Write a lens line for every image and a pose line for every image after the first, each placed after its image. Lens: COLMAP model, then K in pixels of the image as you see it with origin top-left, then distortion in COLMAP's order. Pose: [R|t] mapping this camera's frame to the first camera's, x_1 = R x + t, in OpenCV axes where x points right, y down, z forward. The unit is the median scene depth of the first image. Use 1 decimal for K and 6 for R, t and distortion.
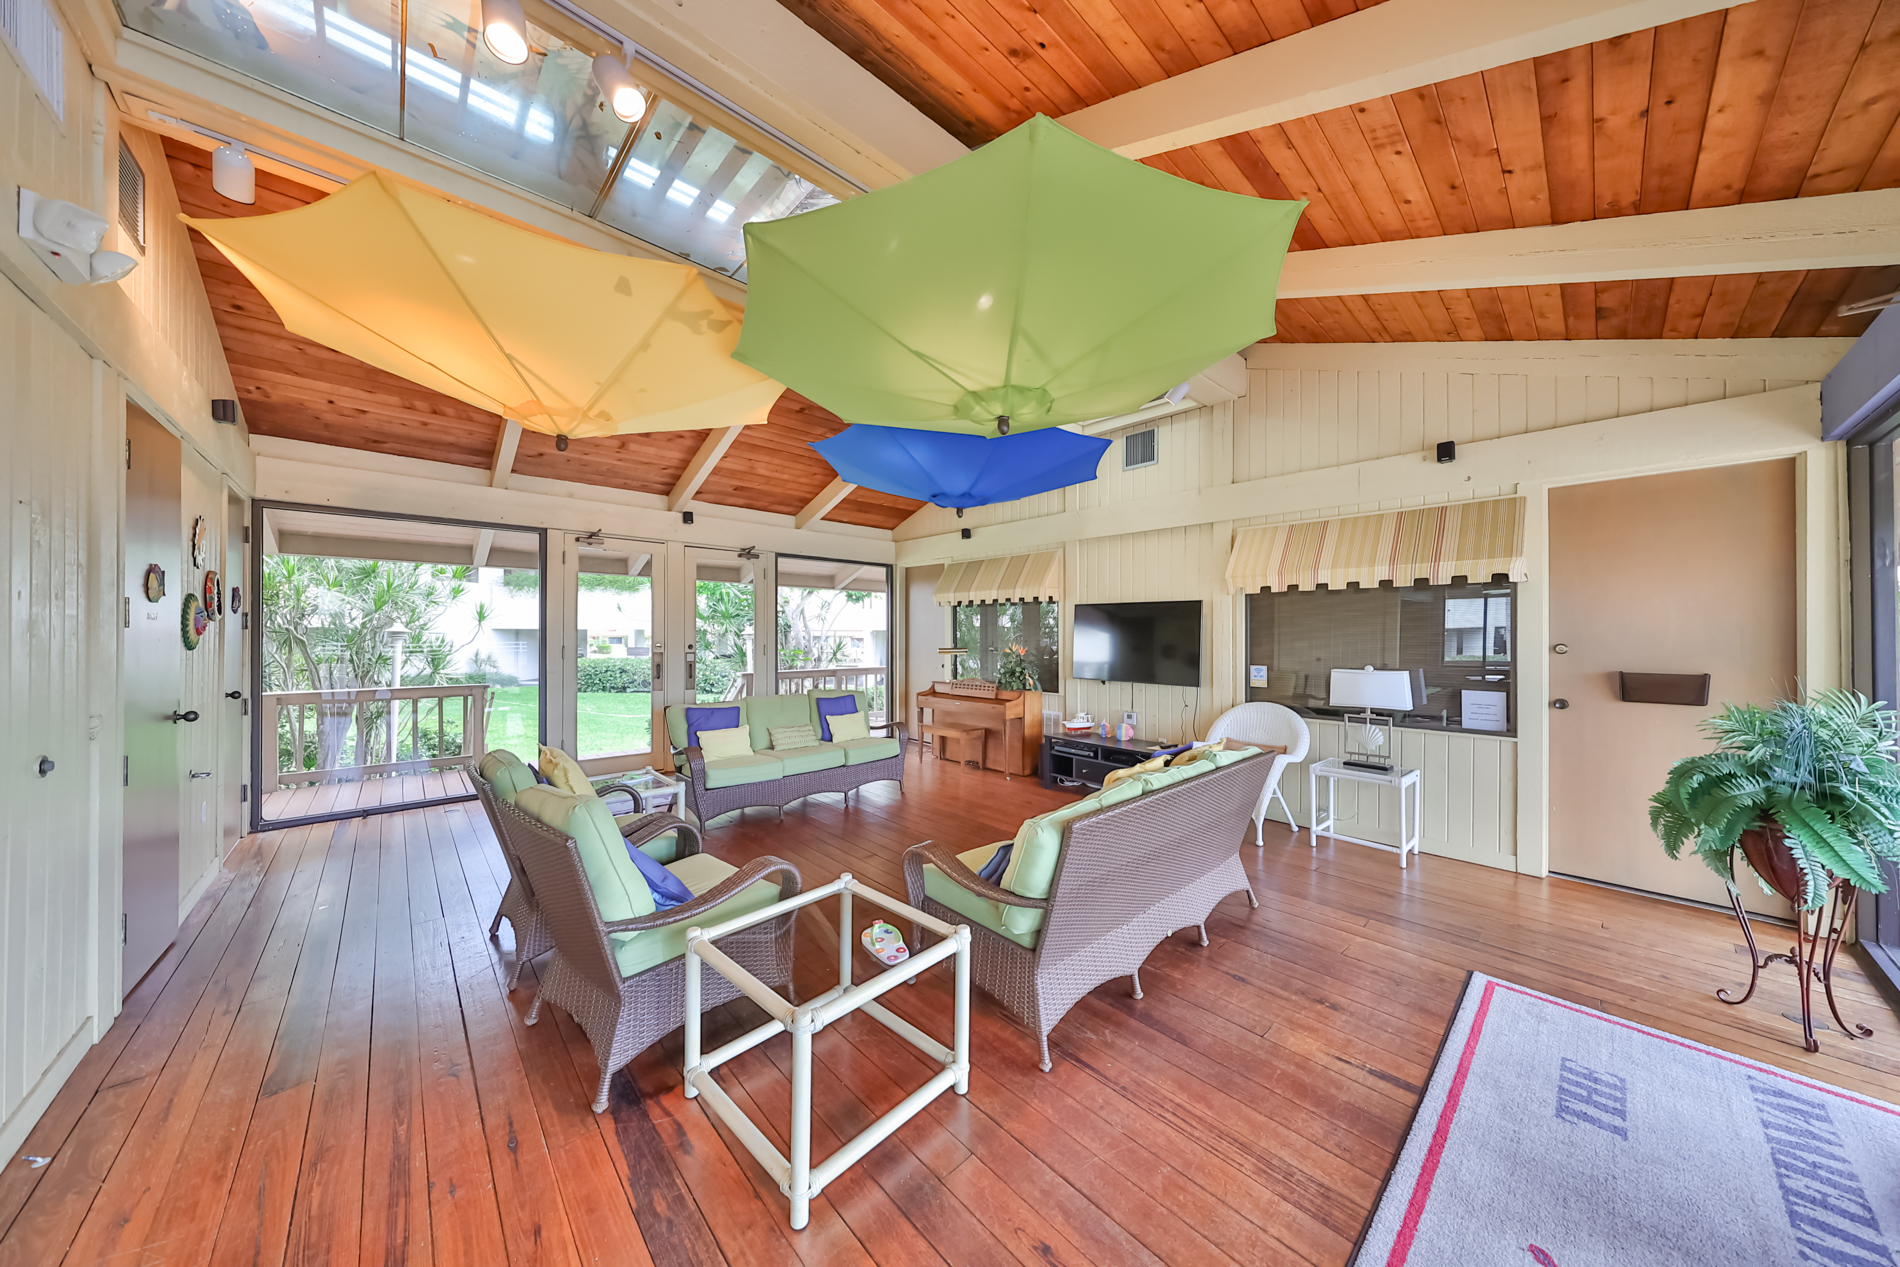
lens RADIAL K [[616.7, 0, 950.0], [0, 616.7, 633.5], [0, 0, 1]] dist [0.001122, -0.000107]
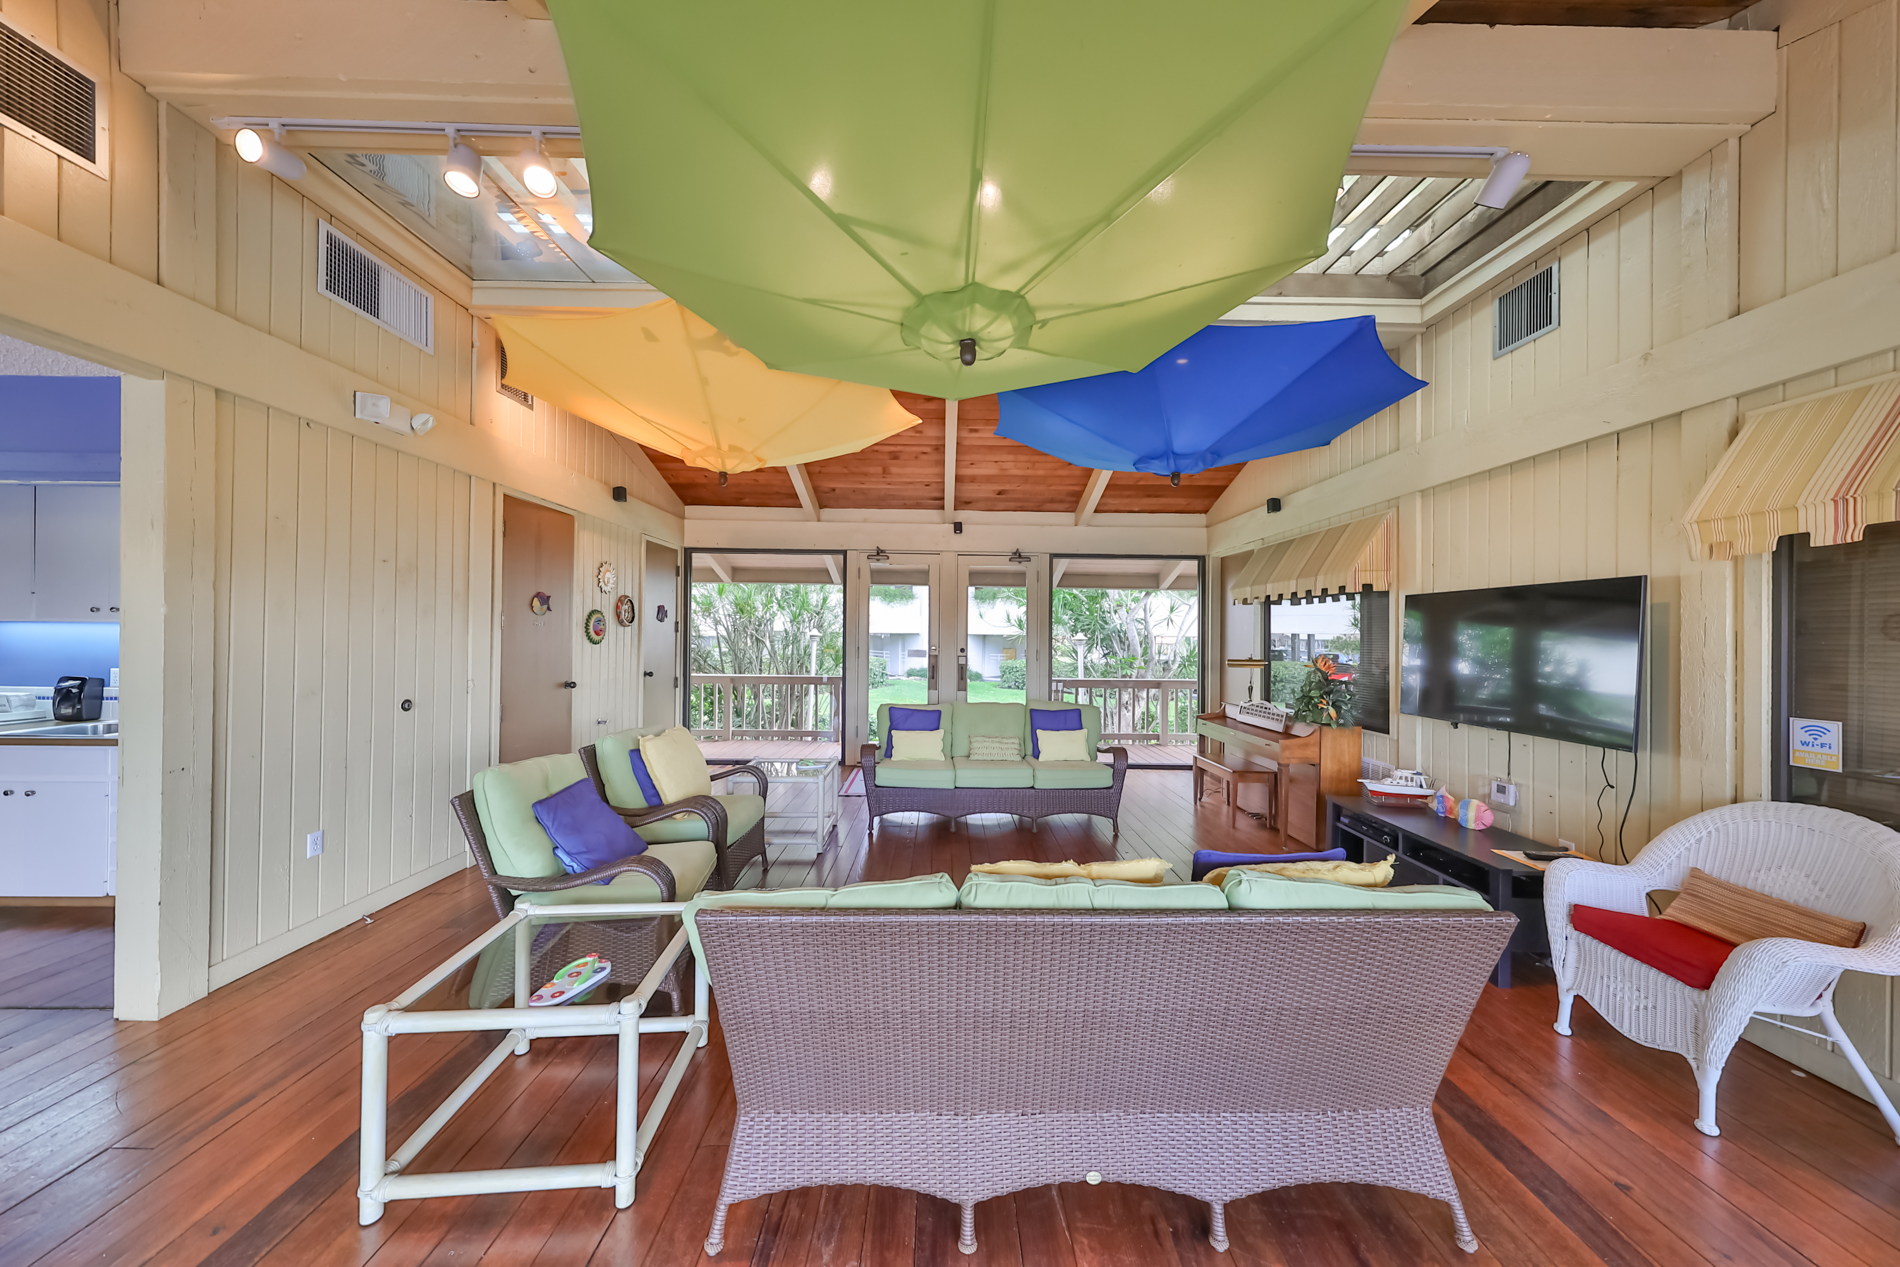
lens RADIAL K [[616.7, 0, 950.0], [0, 616.7, 633.5], [0, 0, 1]] dist [0.001122, -0.000107]
pose [[0.735093, 0.001533, -0.677964, 0.309682], [-0.008907, 0.999933, -0.007397, 0.001068], [0.677908, 0.011476, 0.735058, 0.245220]]
